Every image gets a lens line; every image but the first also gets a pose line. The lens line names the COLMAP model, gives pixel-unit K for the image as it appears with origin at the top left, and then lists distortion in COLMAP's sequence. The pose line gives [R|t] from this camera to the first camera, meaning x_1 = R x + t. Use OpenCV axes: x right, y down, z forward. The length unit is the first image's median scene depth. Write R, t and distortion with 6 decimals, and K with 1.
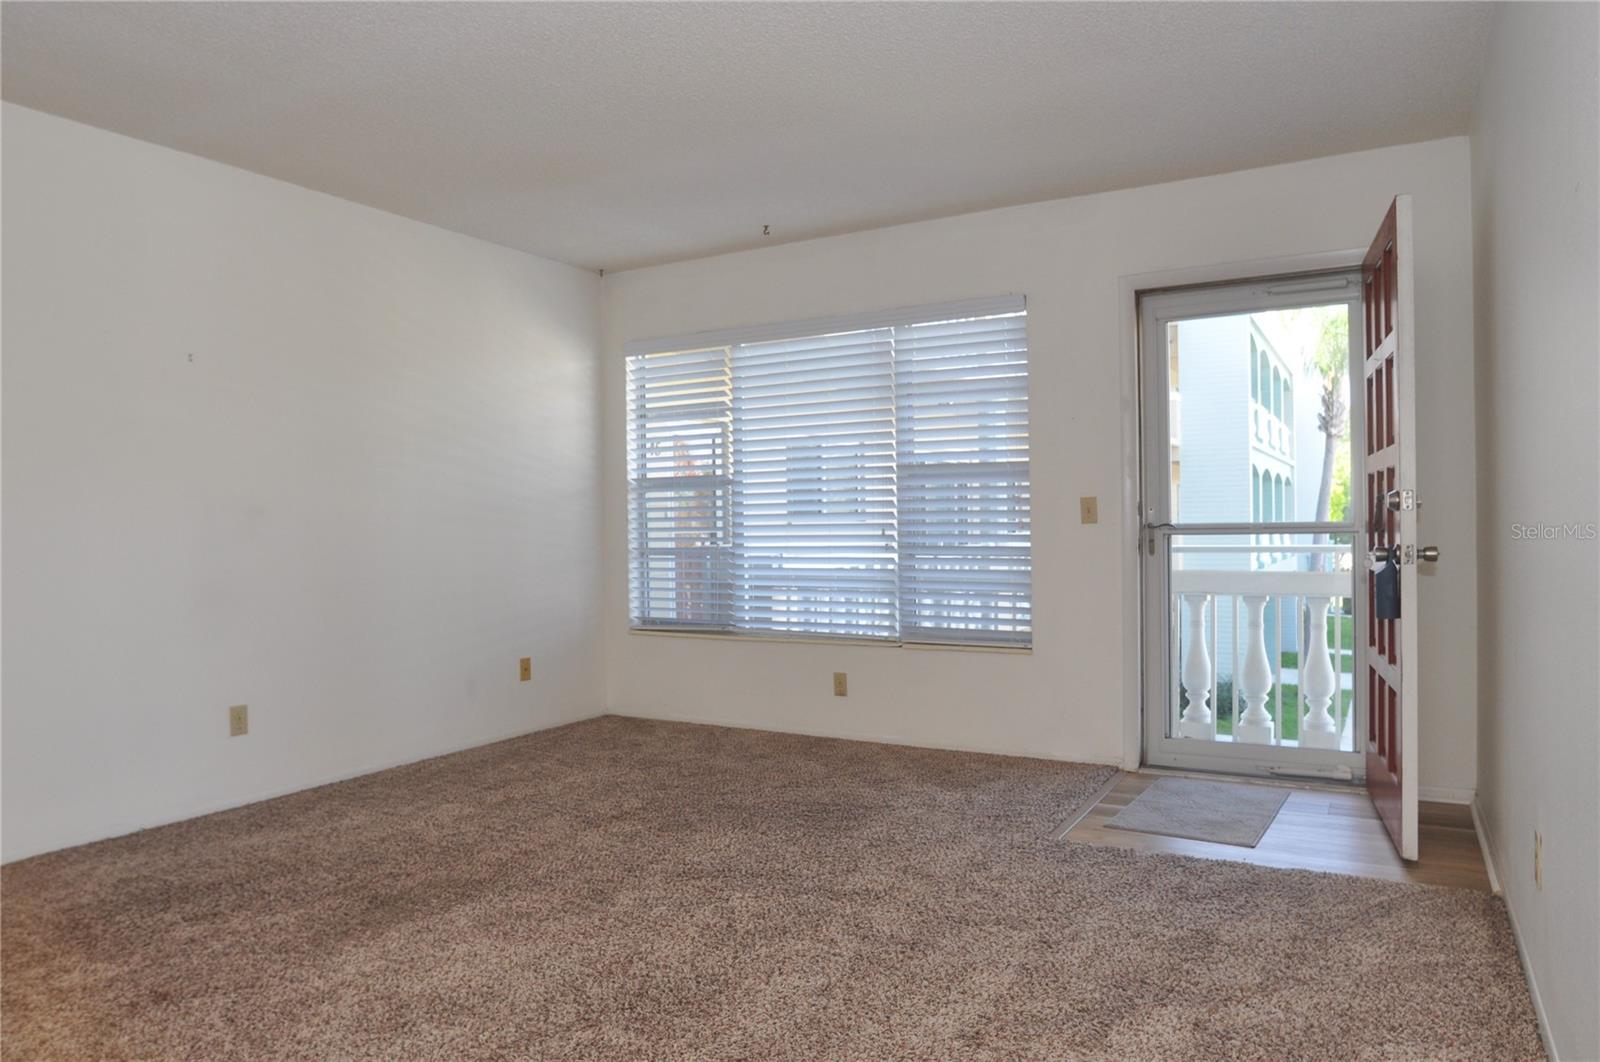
lens RADIAL K [[1020.0, 0, 804.7], [0, 1020.0, 532.5], [0, 0, 1]] dist [-0.022776, 0.000755]
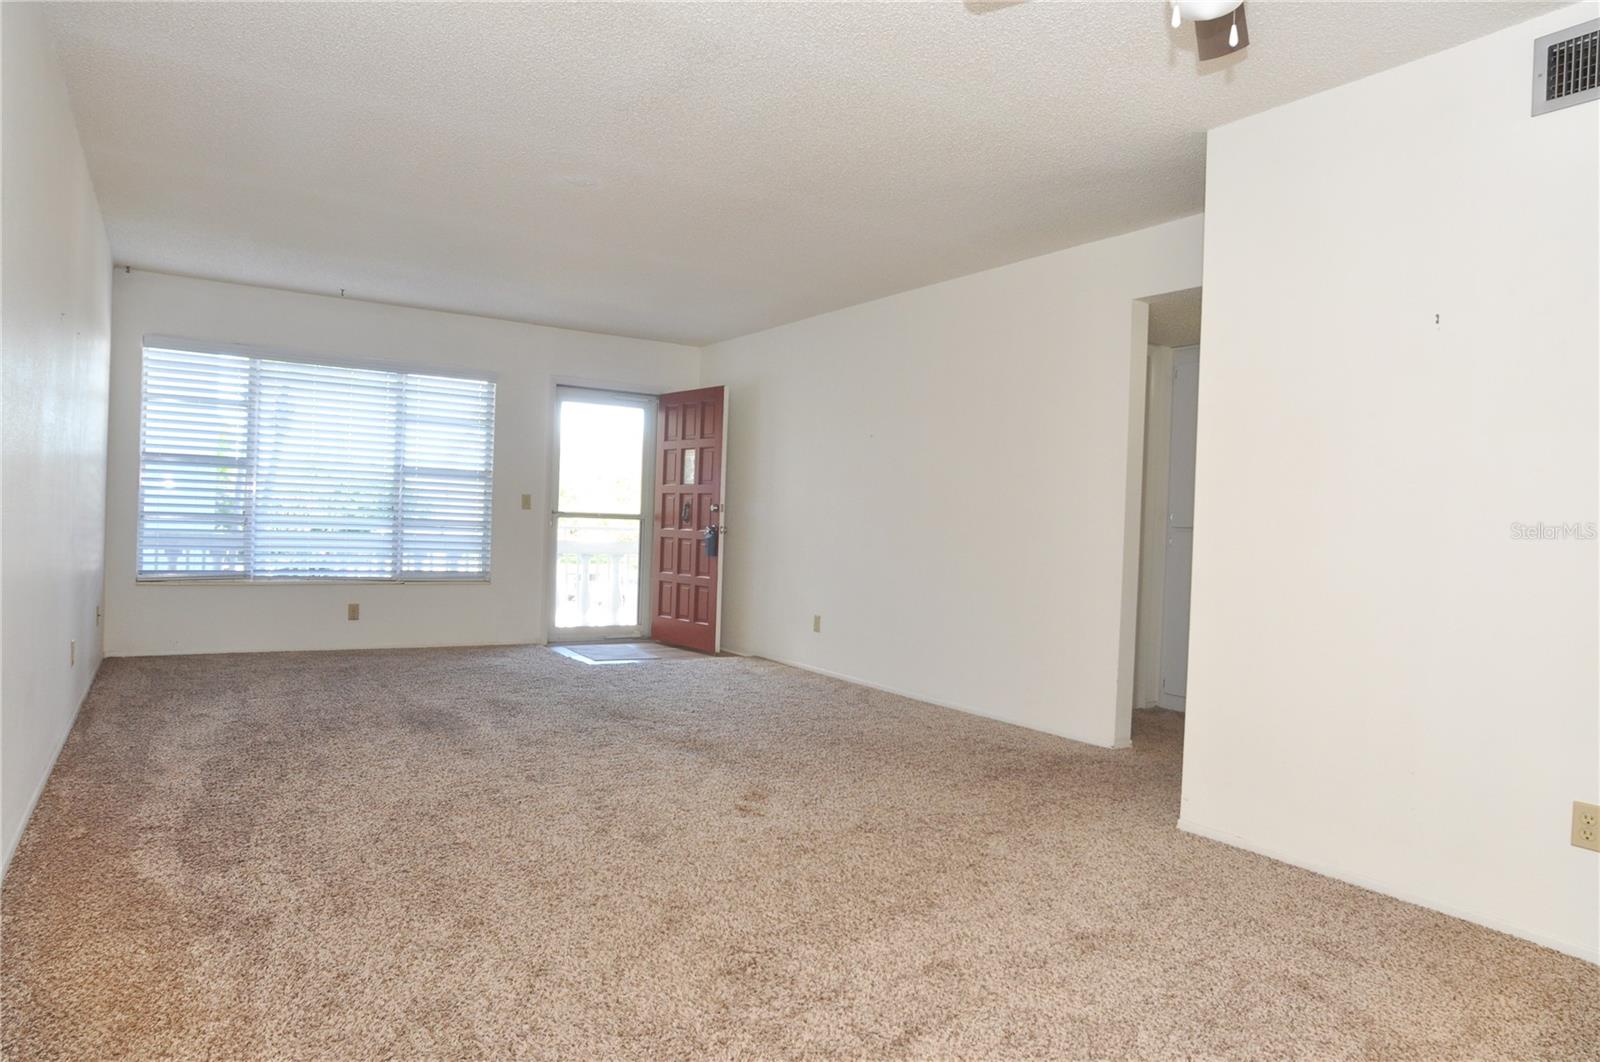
lens RADIAL K [[1020.0, 0, 804.7], [0, 1020.0, 532.5], [0, 0, 1]] dist [-0.022776, 0.000755]
pose [[0.468935, 0.018118, 0.883047, -0.966446], [-0.039813, 0.999207, 0.000642, 0.009620], [-0.882335, -0.035458, 0.469284, -0.248808]]
